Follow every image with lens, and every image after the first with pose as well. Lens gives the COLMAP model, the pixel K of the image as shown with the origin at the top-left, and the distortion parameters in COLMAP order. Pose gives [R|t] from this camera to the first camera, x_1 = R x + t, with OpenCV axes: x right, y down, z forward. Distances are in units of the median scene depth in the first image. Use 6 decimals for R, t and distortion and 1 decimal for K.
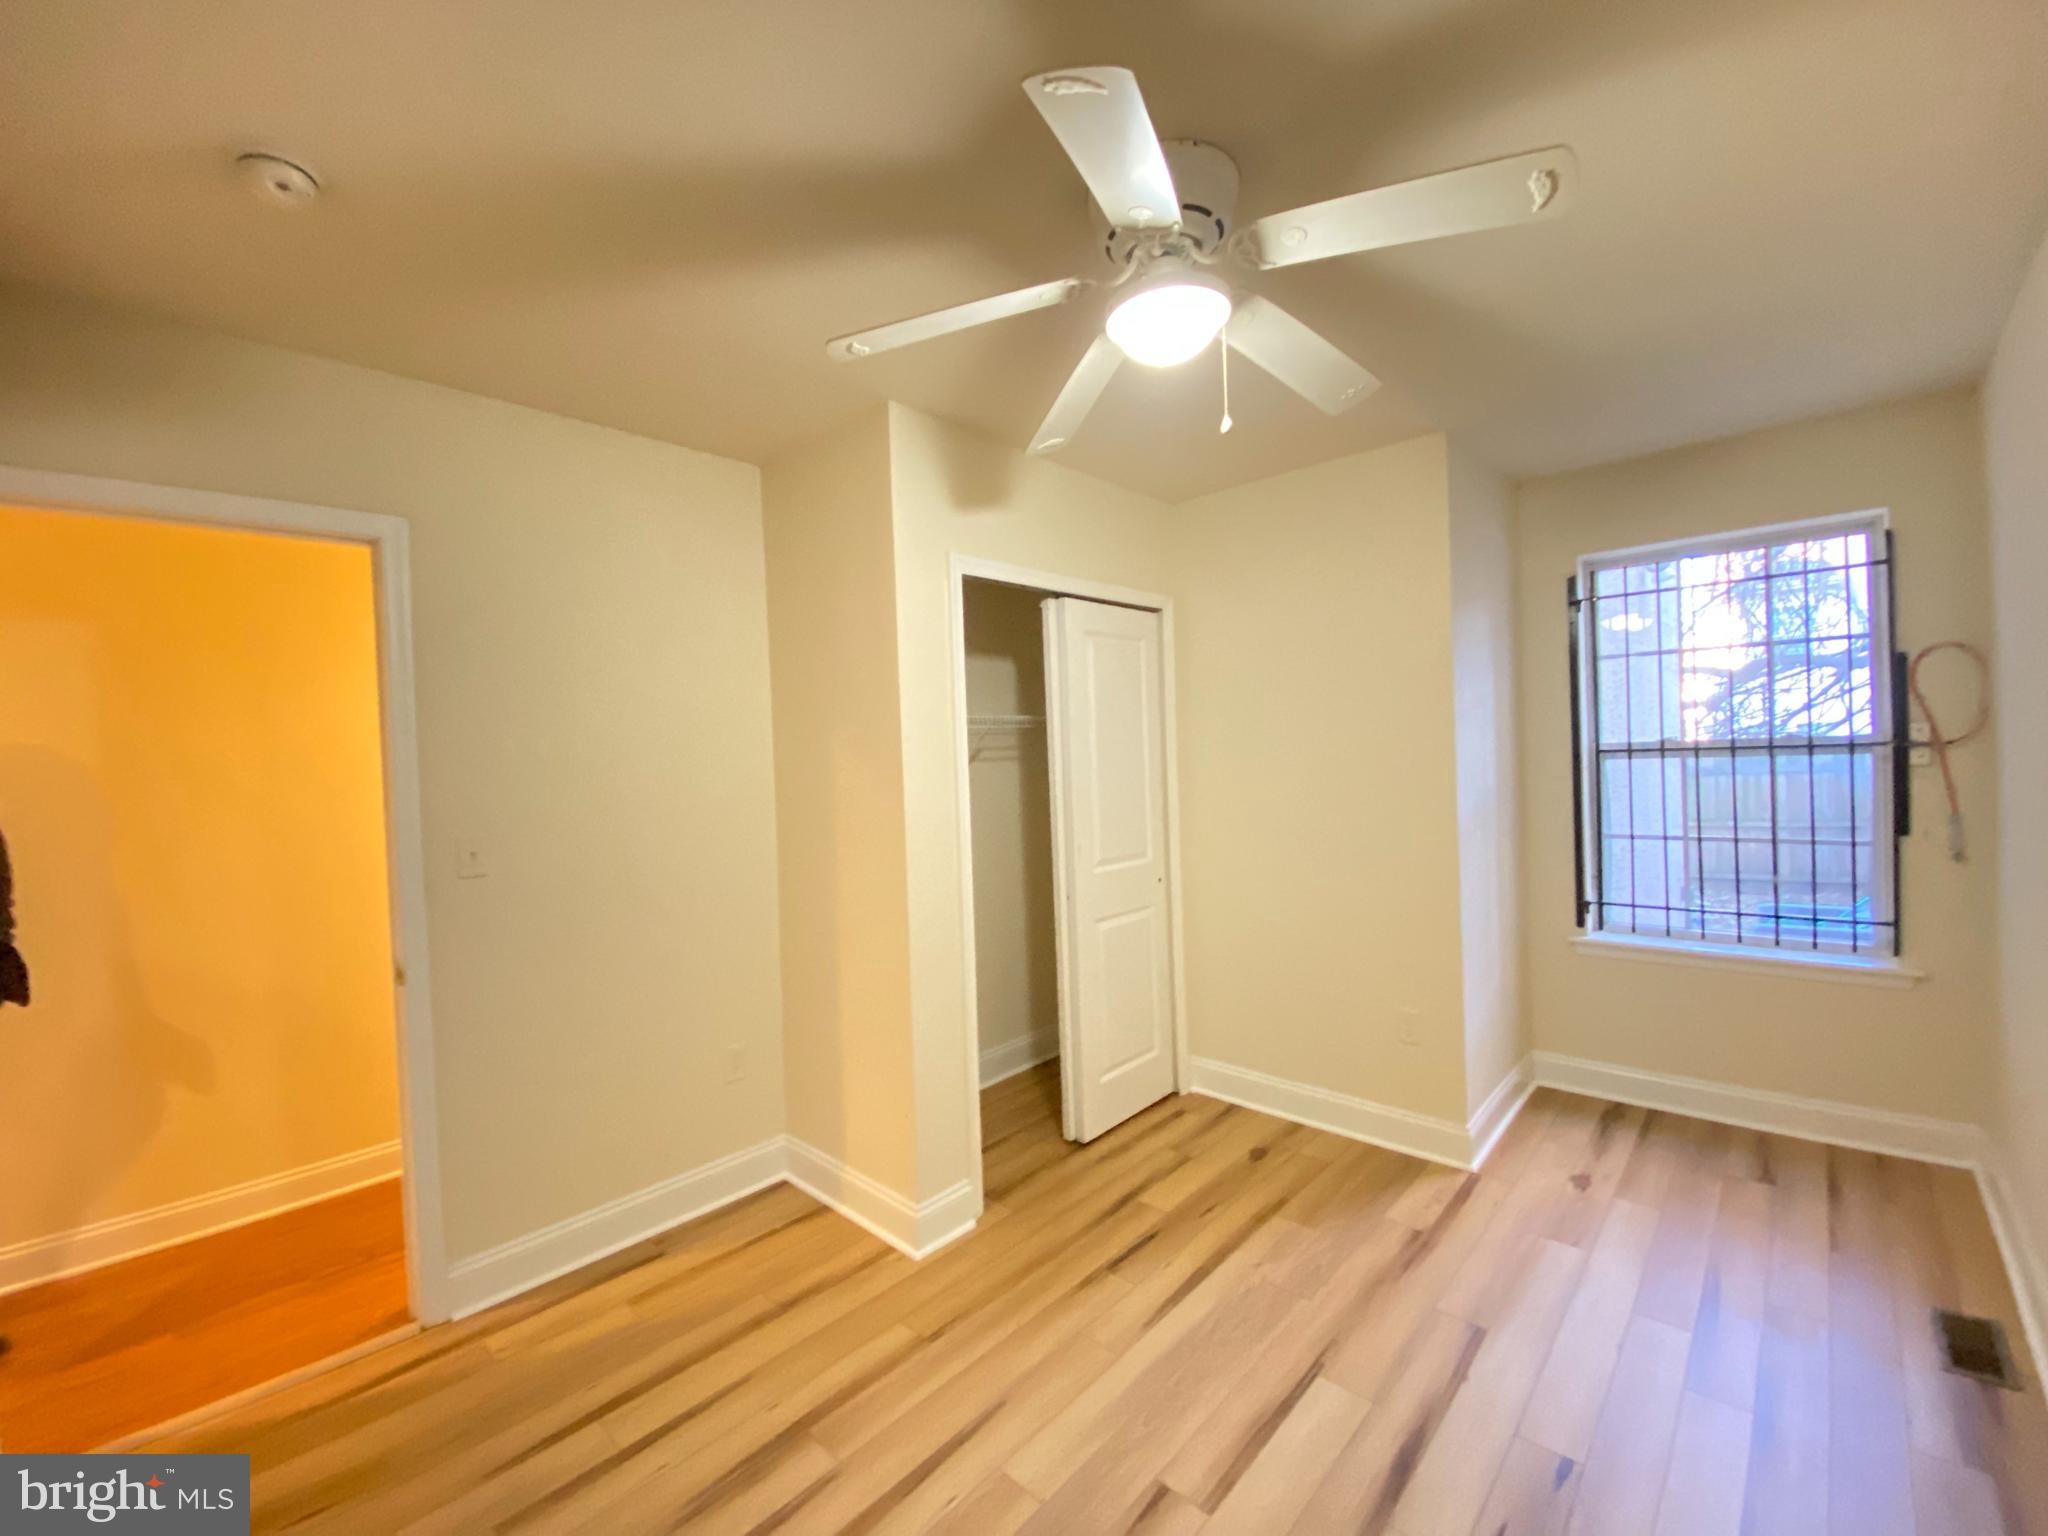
lens RADIAL K [[835.7, 0, 1020.6], [0, 835.7, 767.9], [0, 0, 1]] dist [0.035706, -0.023860]
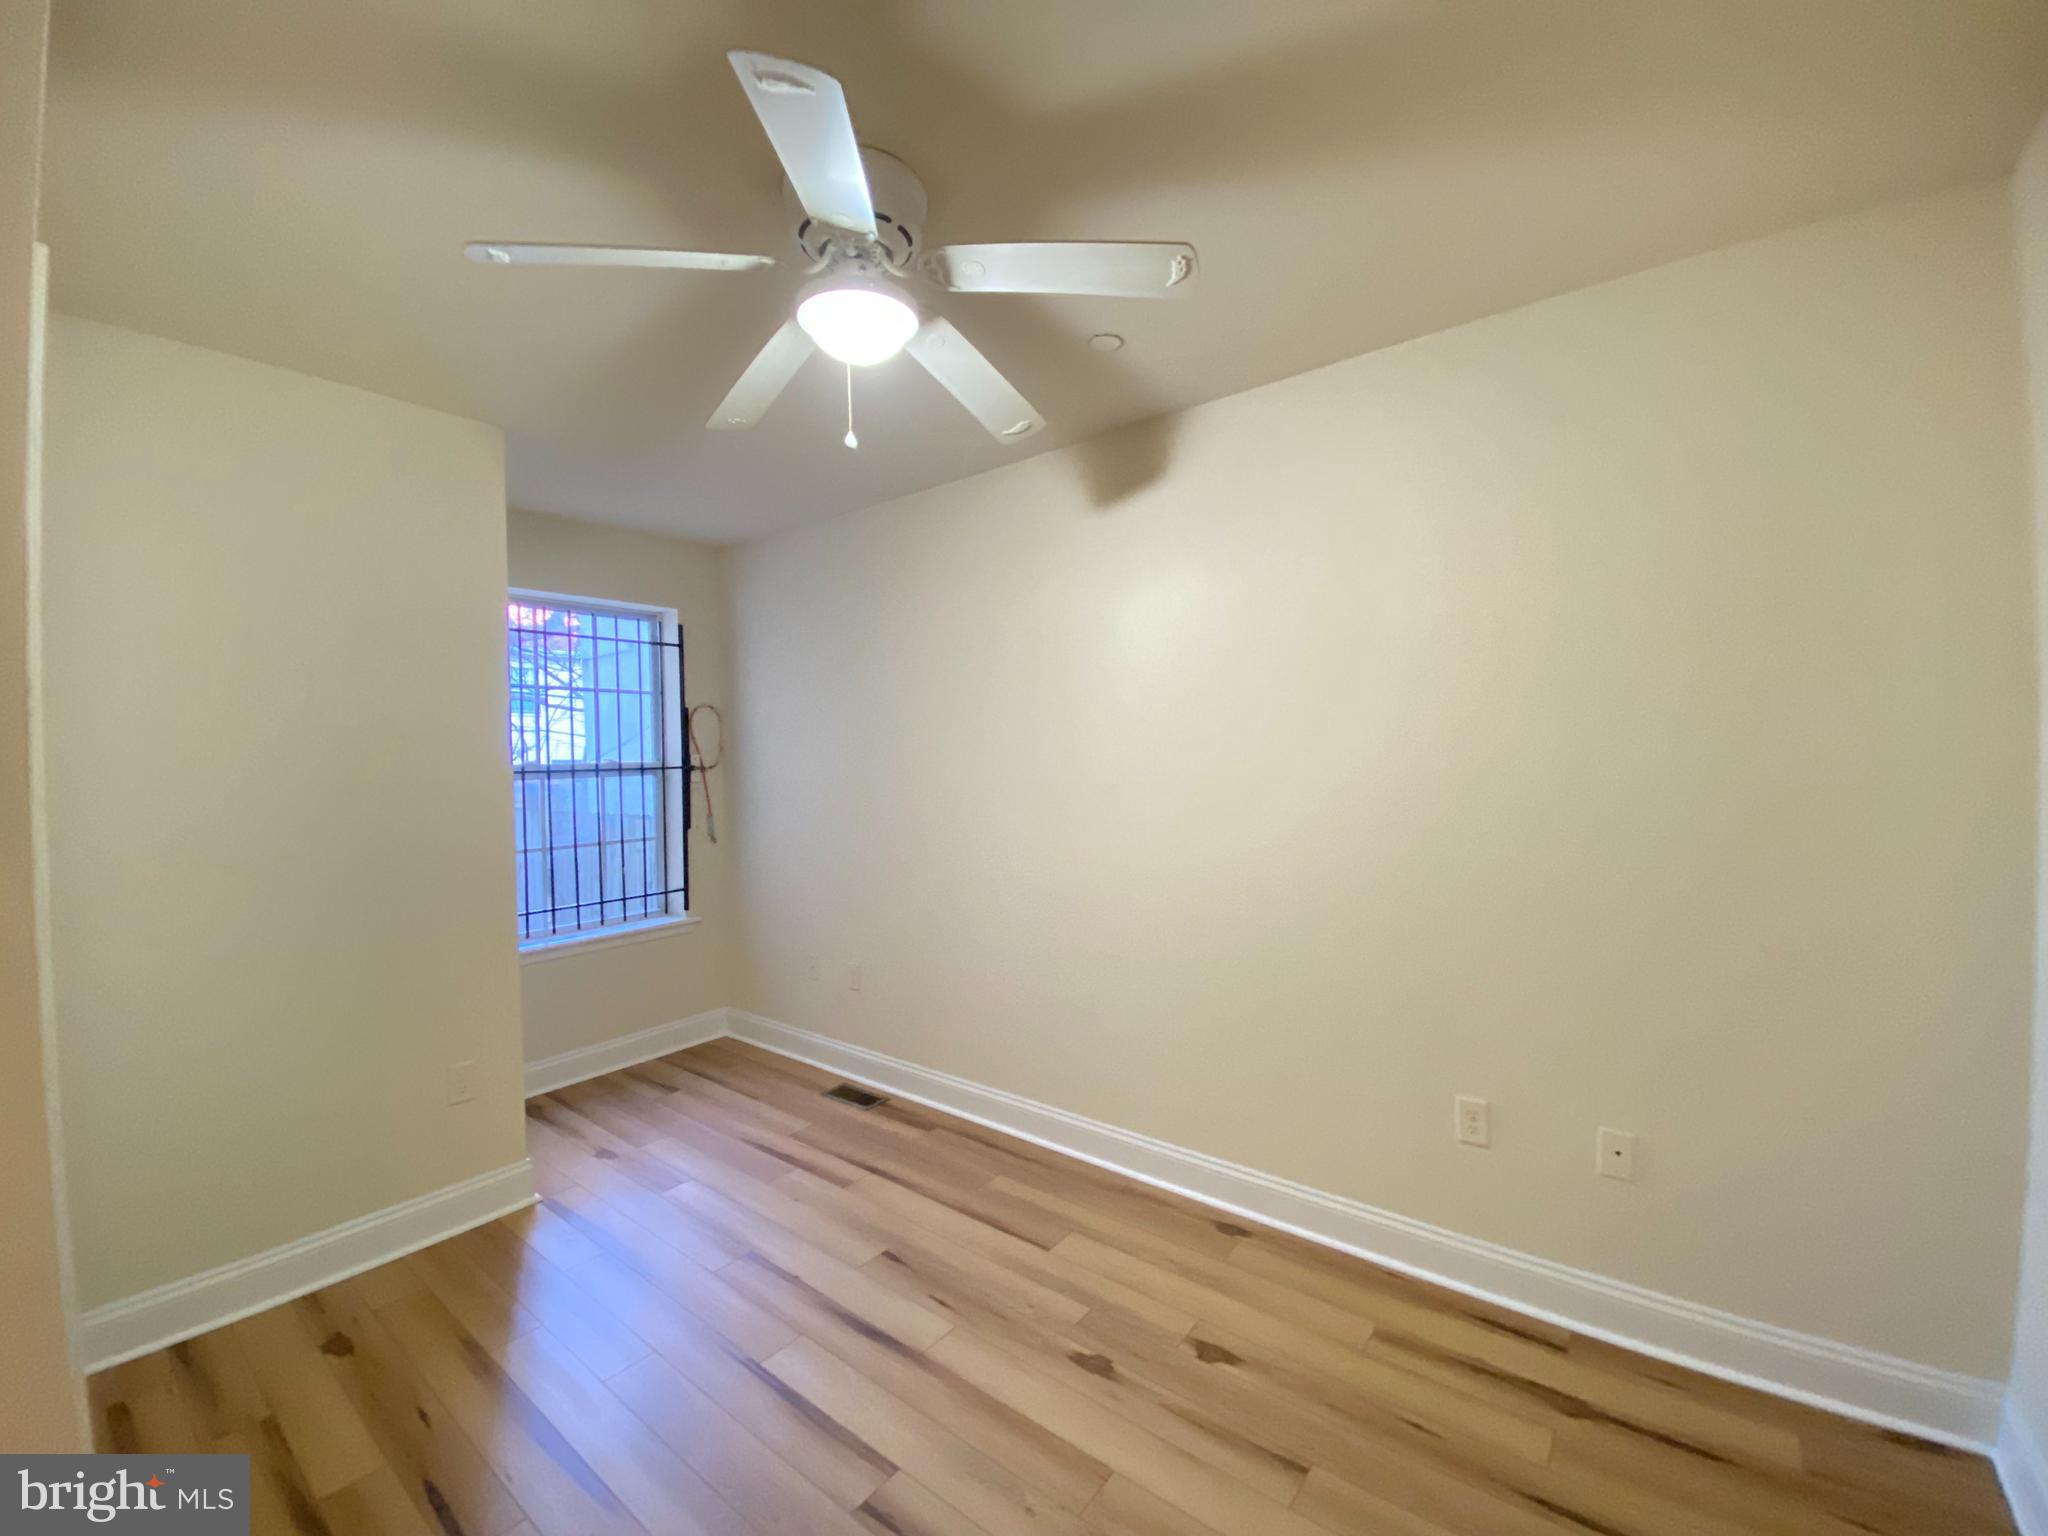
lens RADIAL K [[835.7, 0, 1020.6], [0, 835.7, 767.9], [0, 0, 1]] dist [0.035706, -0.023860]
pose [[-0.086006, 0.027367, 0.995919, -0.516474], [0.033100, 0.999149, -0.024597, 0.027227], [-0.995745, 0.030849, -0.086839, 0.552426]]
